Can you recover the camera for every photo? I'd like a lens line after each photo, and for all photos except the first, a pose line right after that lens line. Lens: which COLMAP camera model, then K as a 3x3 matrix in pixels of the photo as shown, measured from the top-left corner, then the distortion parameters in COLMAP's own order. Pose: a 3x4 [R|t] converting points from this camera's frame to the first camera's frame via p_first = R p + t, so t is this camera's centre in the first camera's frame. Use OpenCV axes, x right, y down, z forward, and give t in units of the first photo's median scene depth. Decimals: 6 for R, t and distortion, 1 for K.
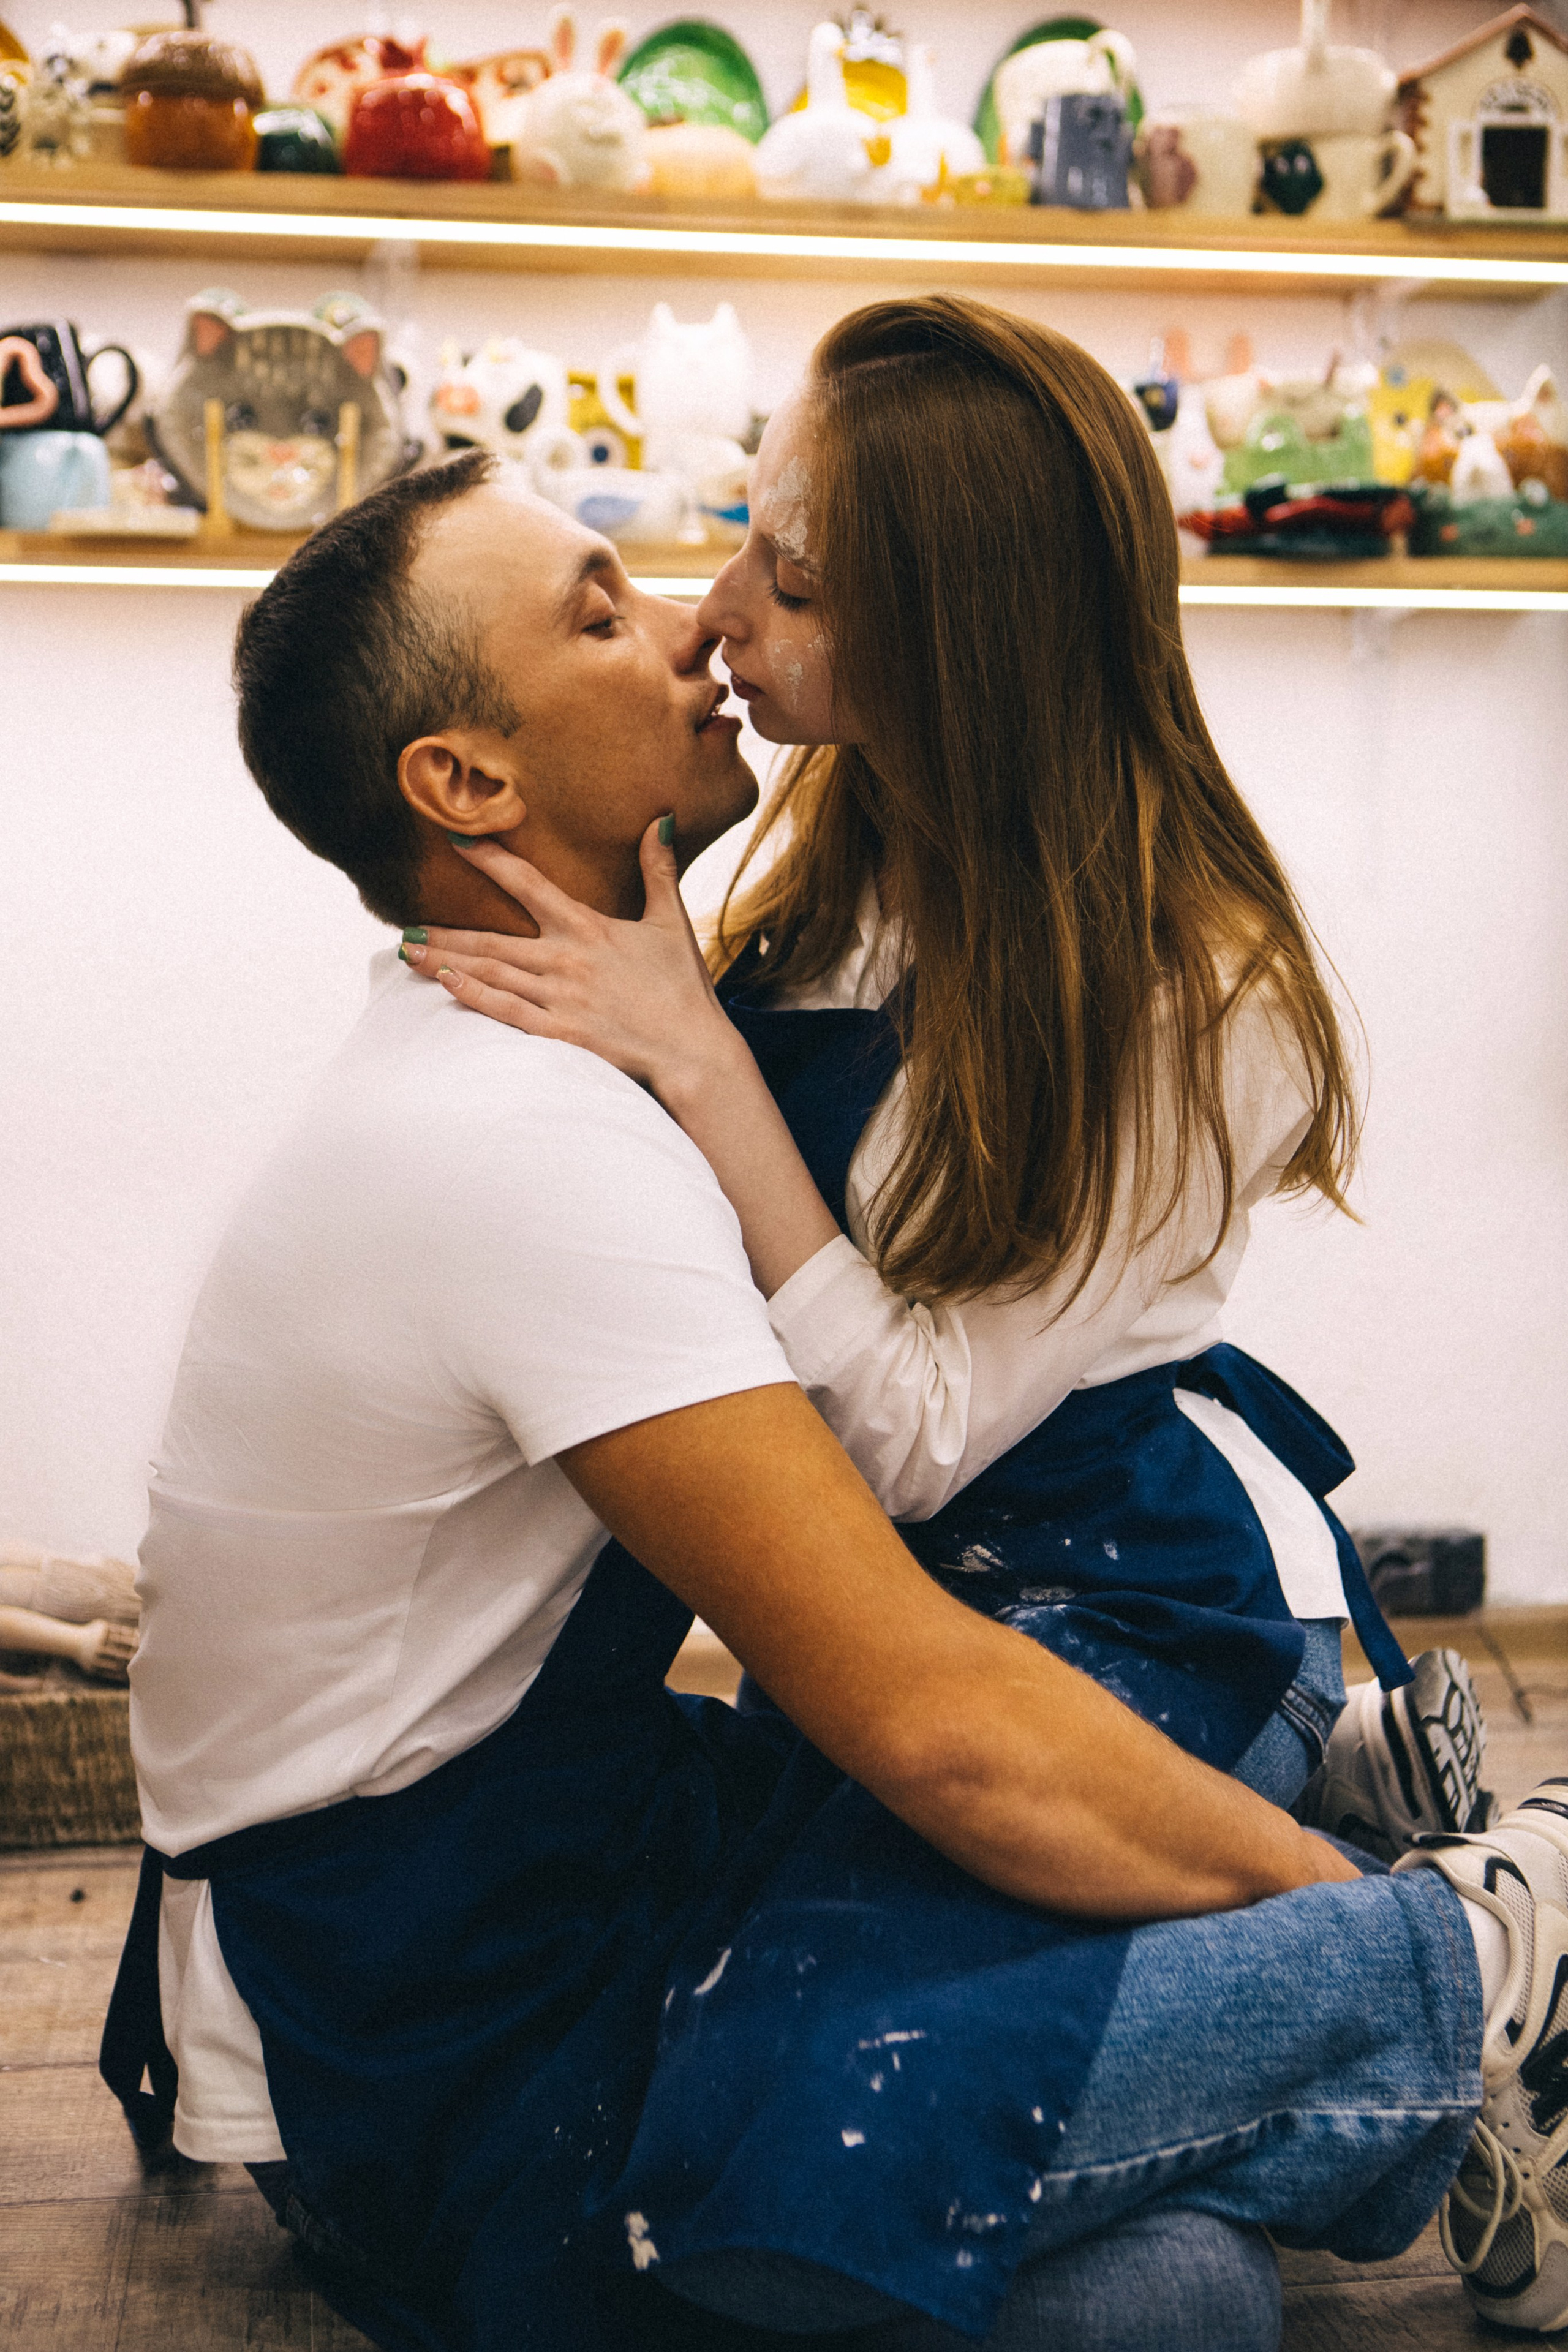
lens RADIAL K [[2985.1, 0, 778.3], [0, 2985.1, 1181.8], [0, 0, 1]] dist [0.027608, 0.000000]
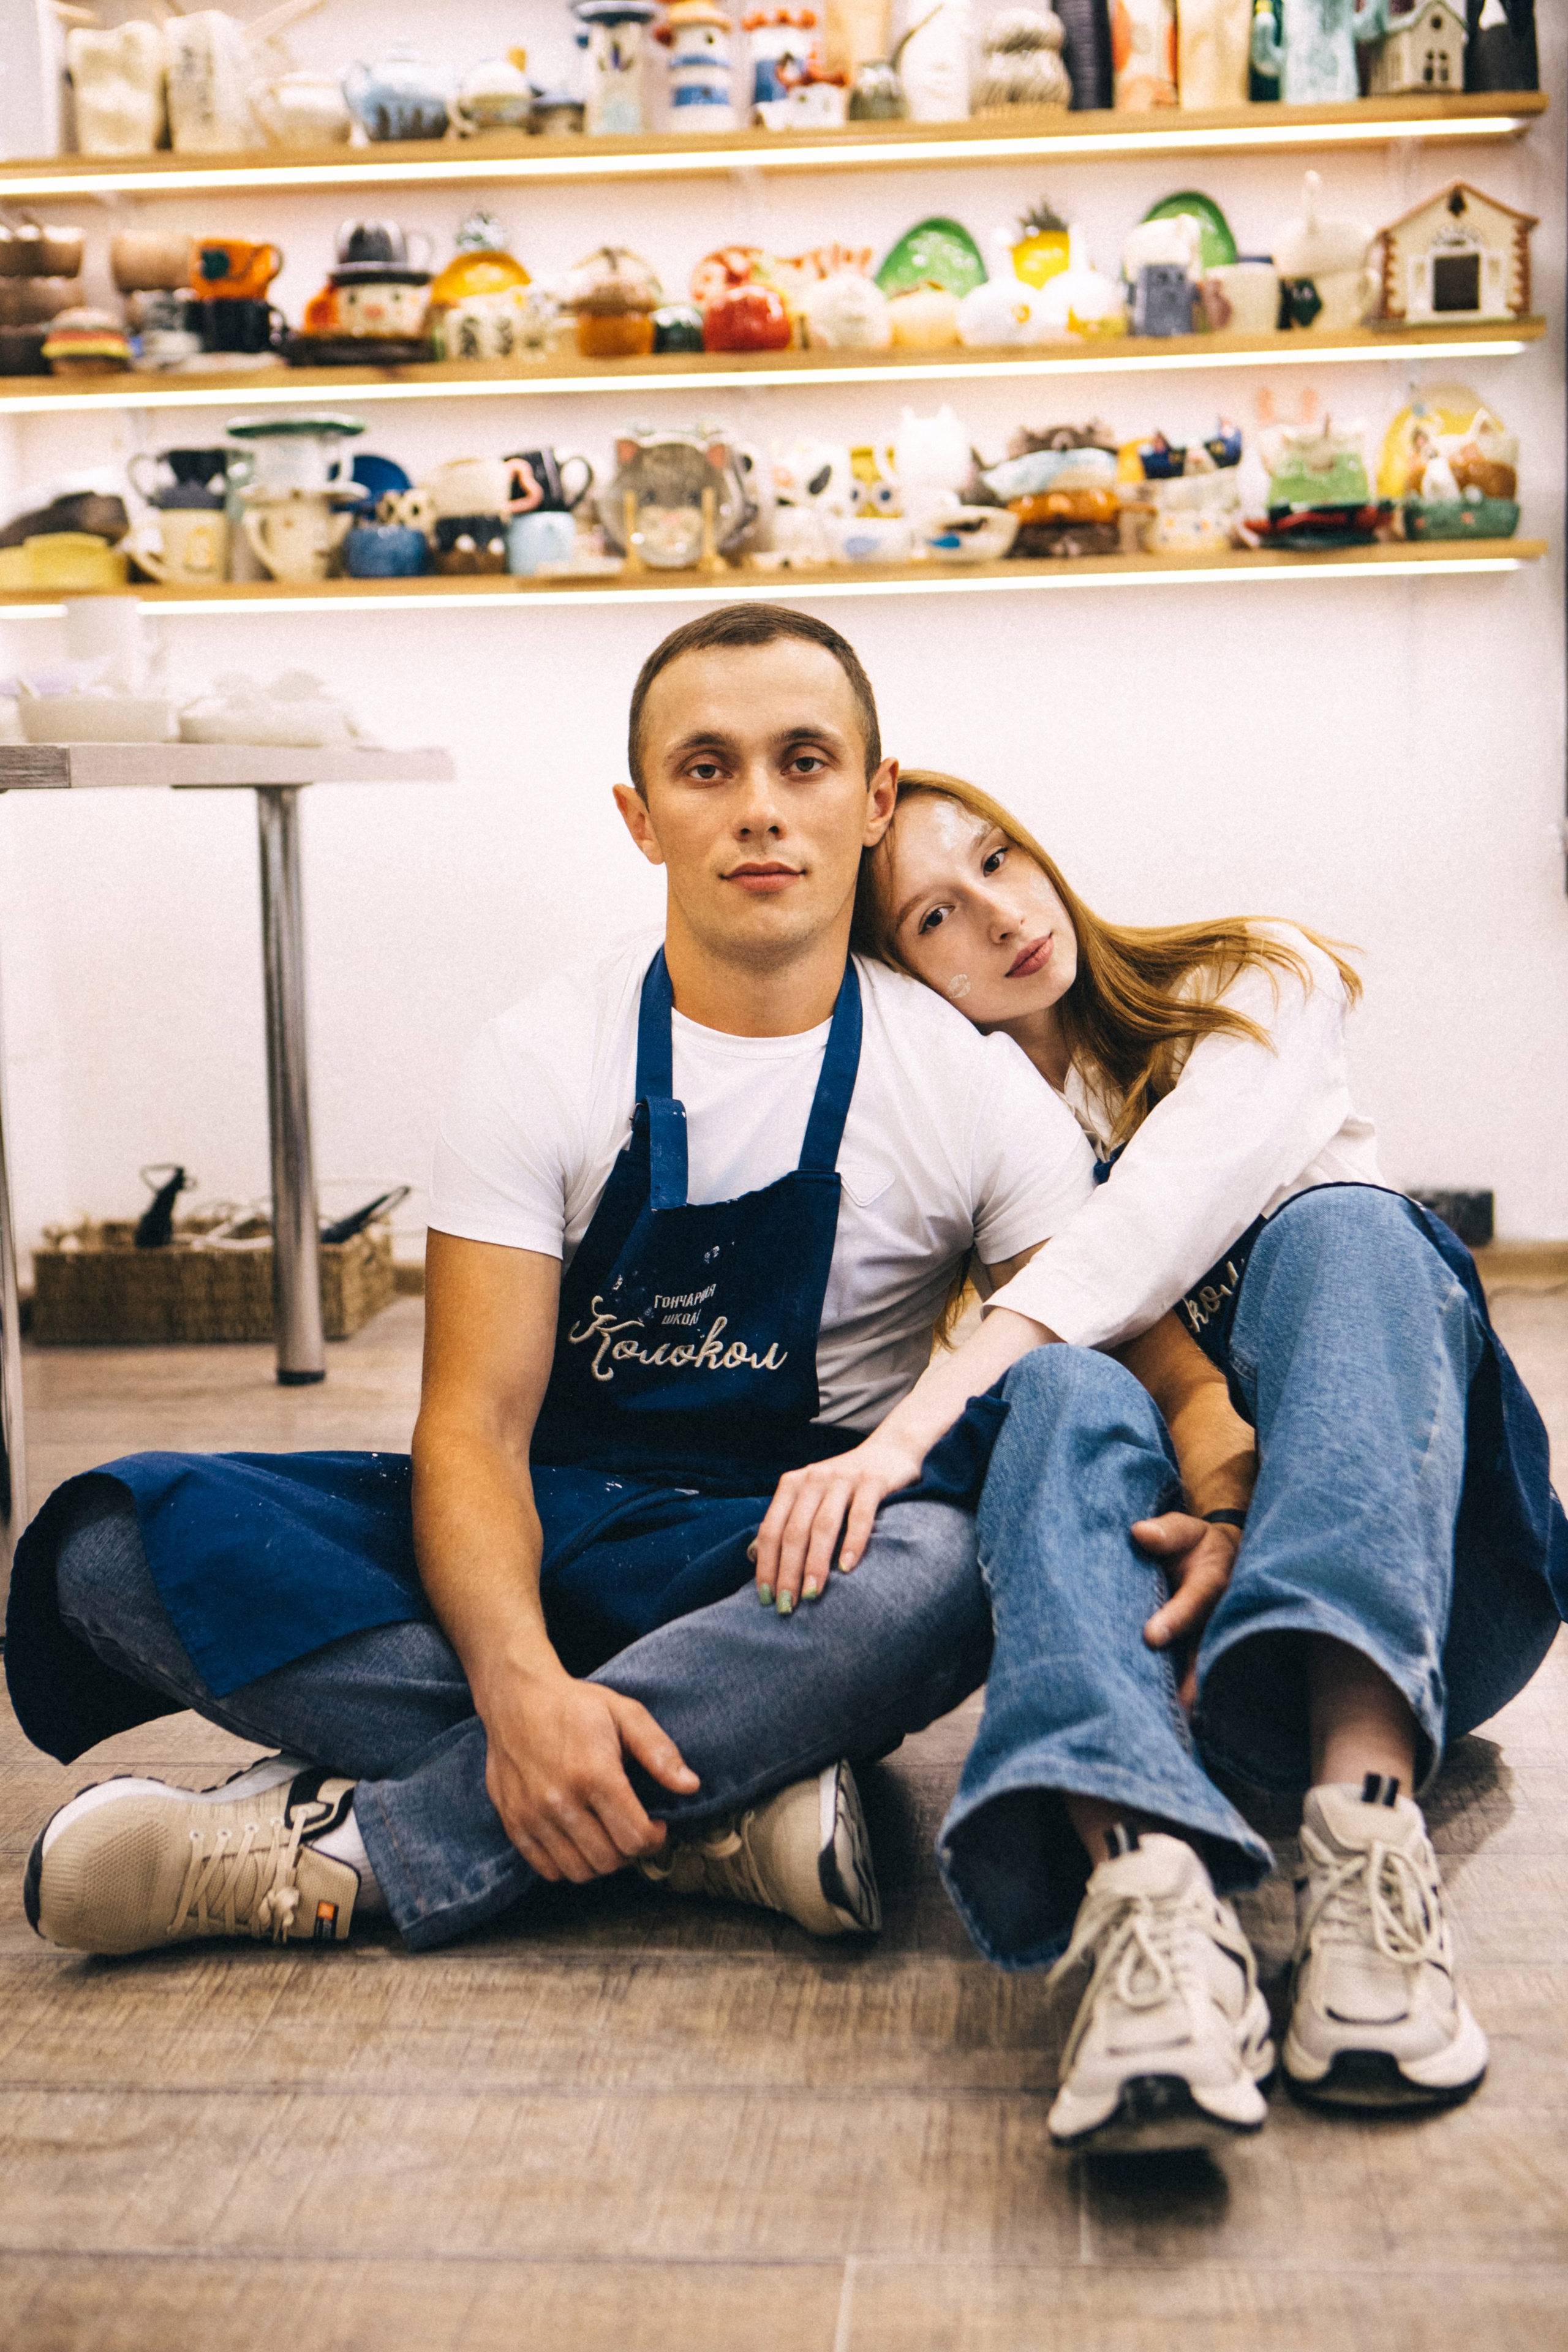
lens RADIAL K [[2940.9, 0, 777.5], [0, 2940.9, 1163.0], [0, 0, 1]] dist [0.033848, 0.000000]
pose [[0.971670, 0.001314, -0.236340, 0.273122], [0.009918, 0.998877, 0.046331, 0.037821], [0.236135, -0.047362, 0.970565, -0.579830]]
